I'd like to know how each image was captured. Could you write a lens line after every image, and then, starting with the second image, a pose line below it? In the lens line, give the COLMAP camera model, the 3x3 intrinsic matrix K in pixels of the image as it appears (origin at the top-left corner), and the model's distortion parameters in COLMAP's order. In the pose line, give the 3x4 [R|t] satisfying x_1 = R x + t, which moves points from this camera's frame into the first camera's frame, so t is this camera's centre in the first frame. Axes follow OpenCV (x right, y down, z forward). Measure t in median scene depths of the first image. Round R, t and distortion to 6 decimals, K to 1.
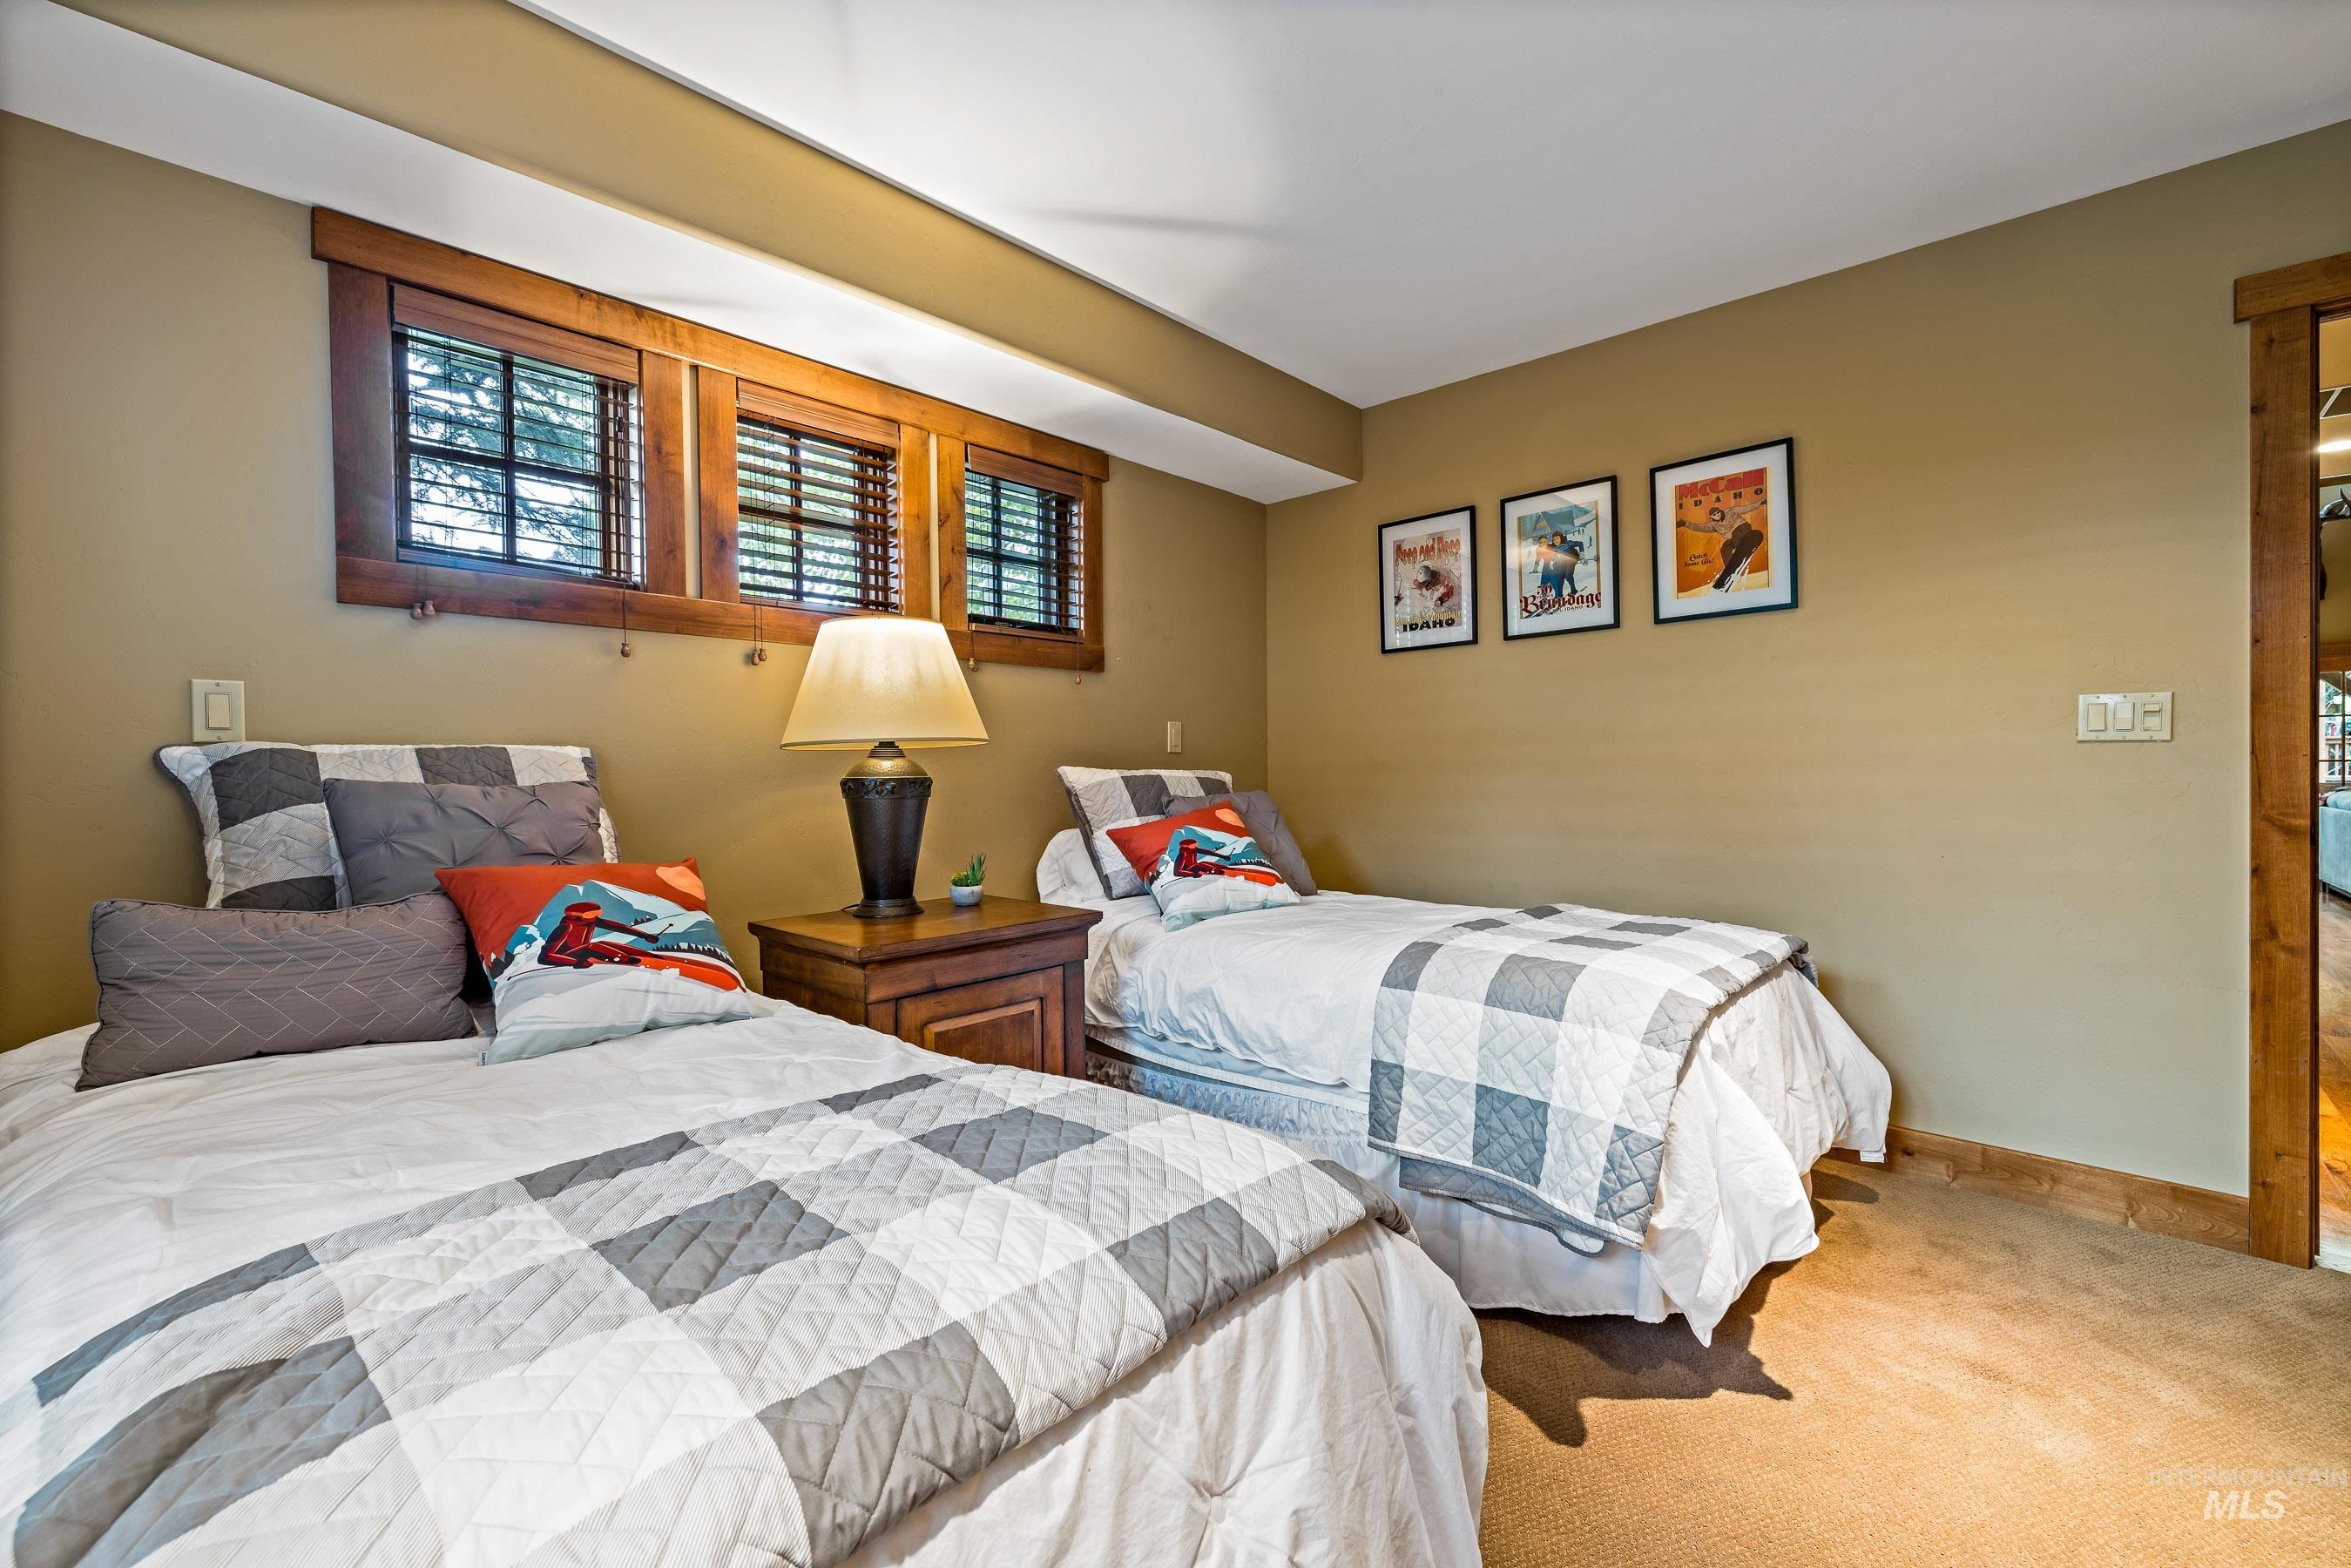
lens RADIAL K [[996.3, 0, 1165.1], [0, 996.3, 782.2], [0, 0, 1]] dist [0.001886, -0.000067]
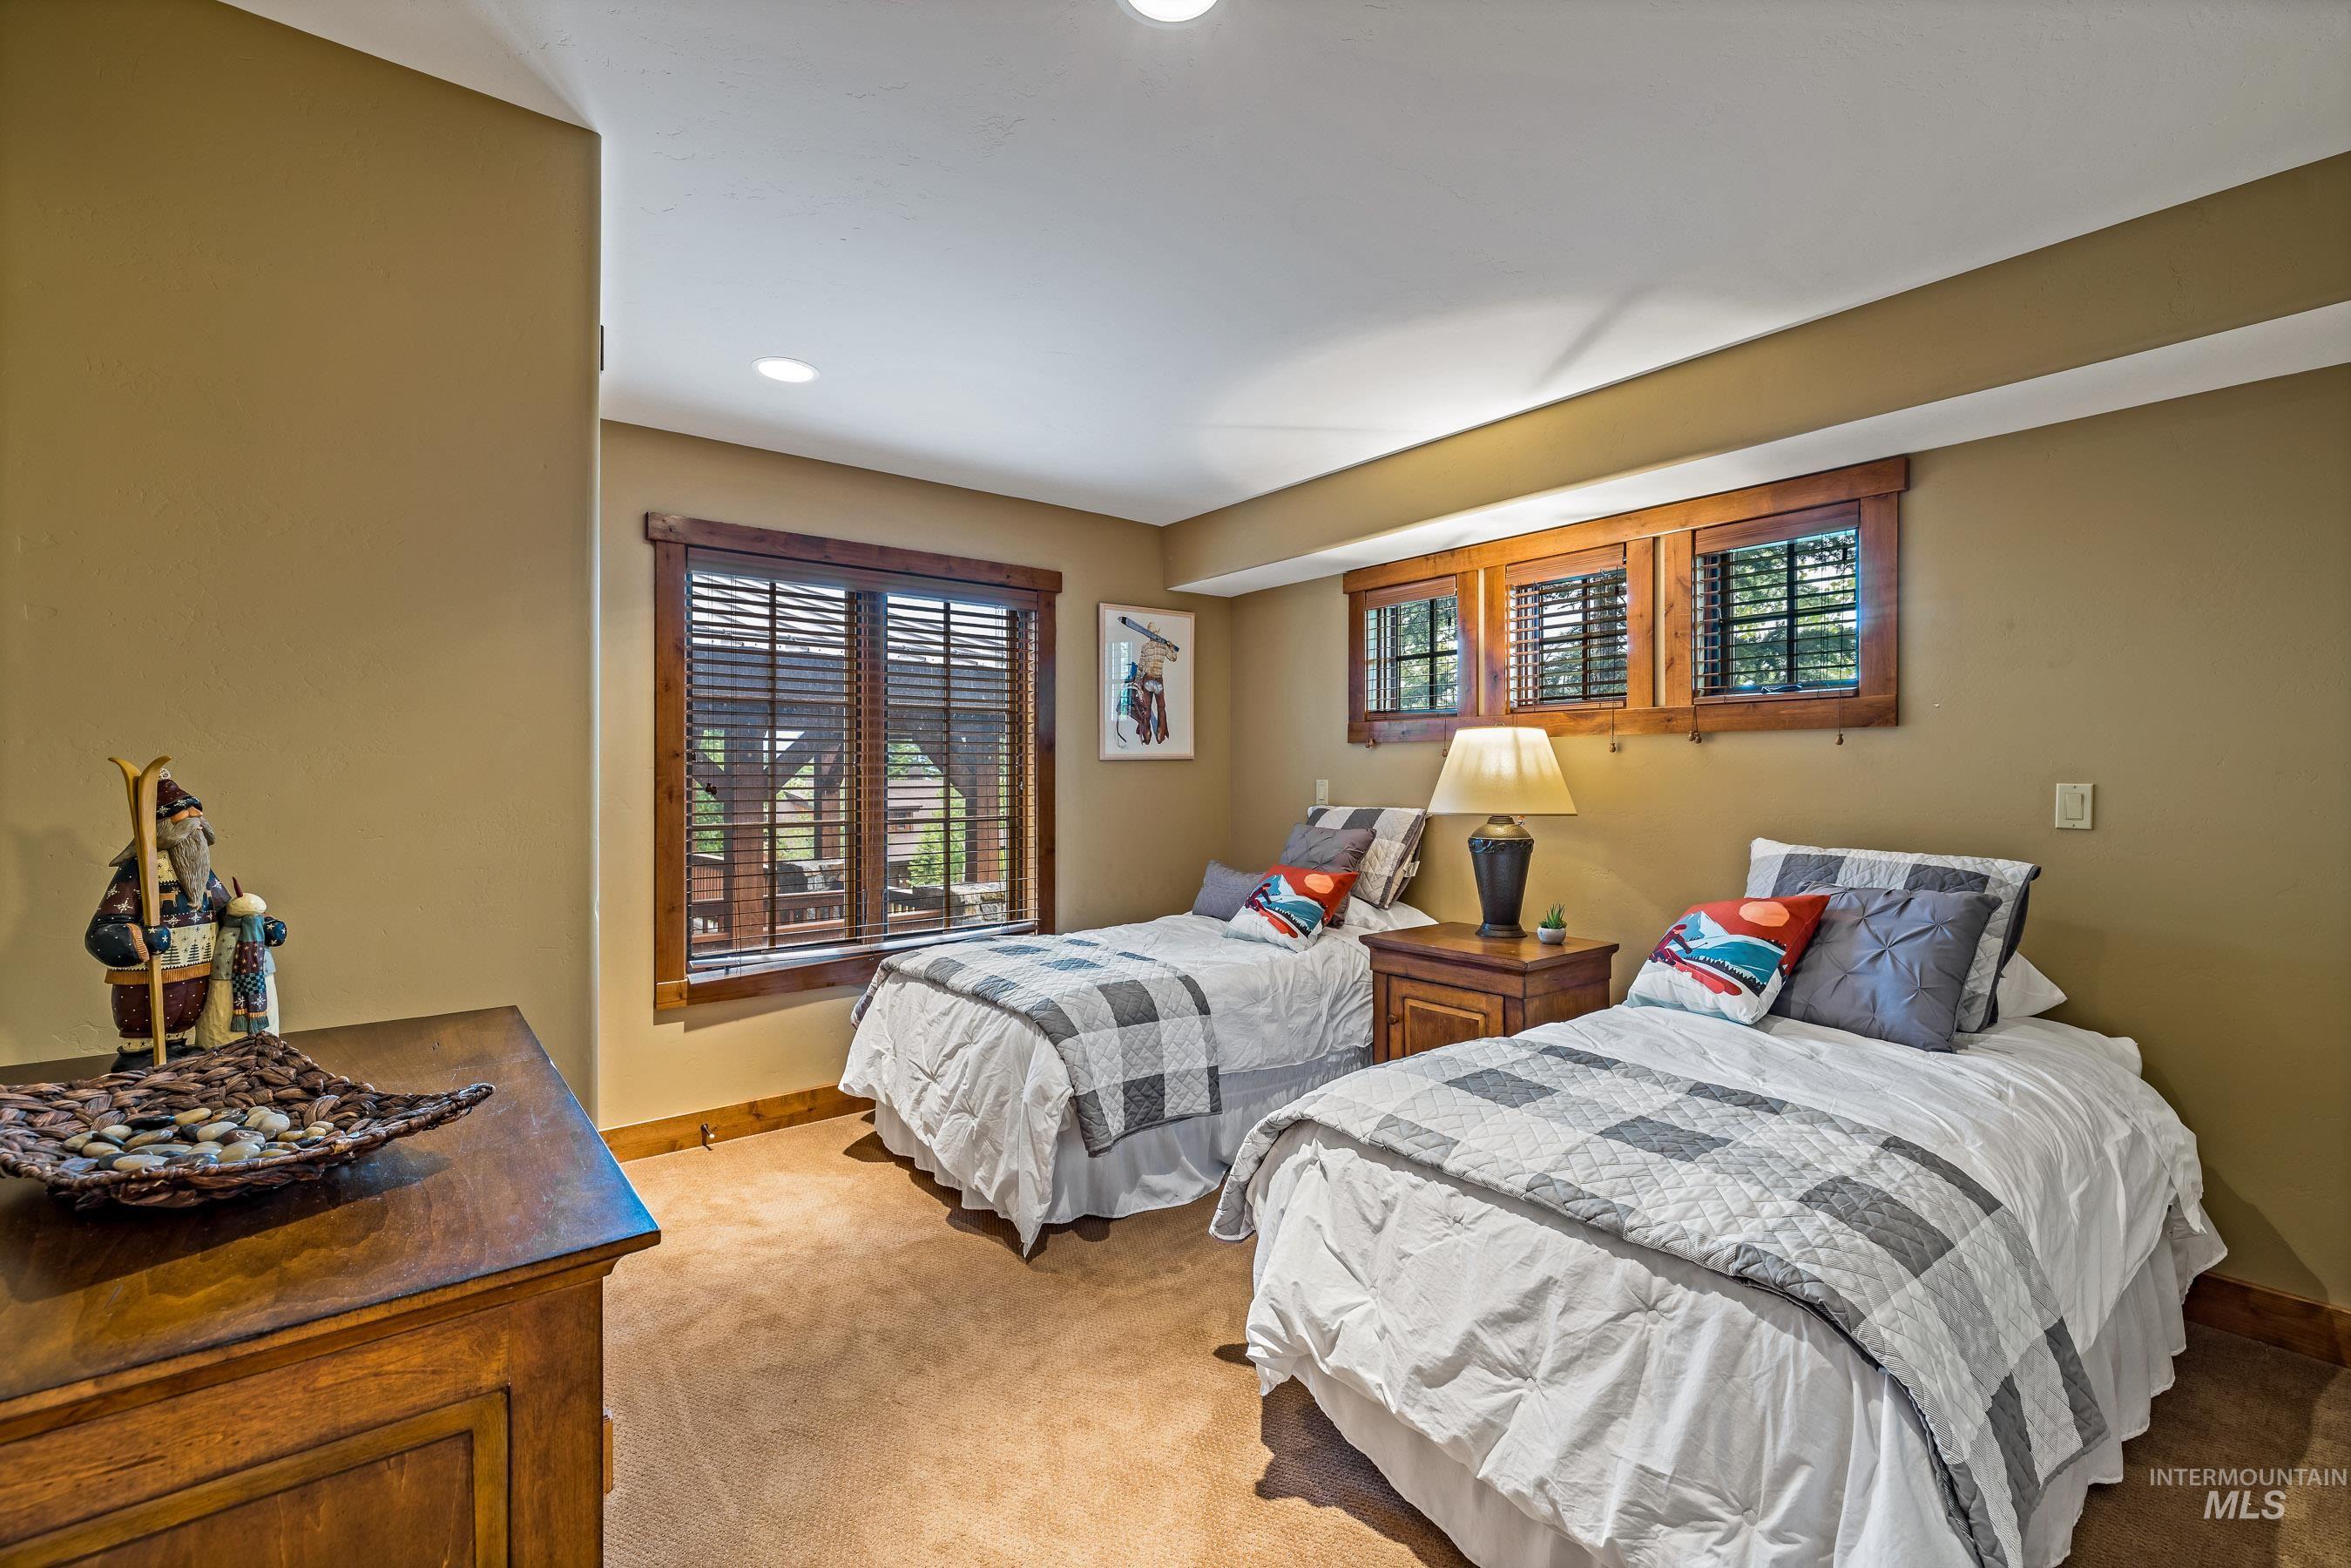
lens RADIAL K [[996.3, 0, 1165.1], [0, 996.3, 782.2], [0, 0, 1]] dist [0.001886, -0.000067]
pose [[-0.168952, 0.015015, -0.985510, 1.155511], [-0.003685, 0.999867, 0.015865, -0.102487], [0.985617, 0.006312, -0.168874, 0.746997]]
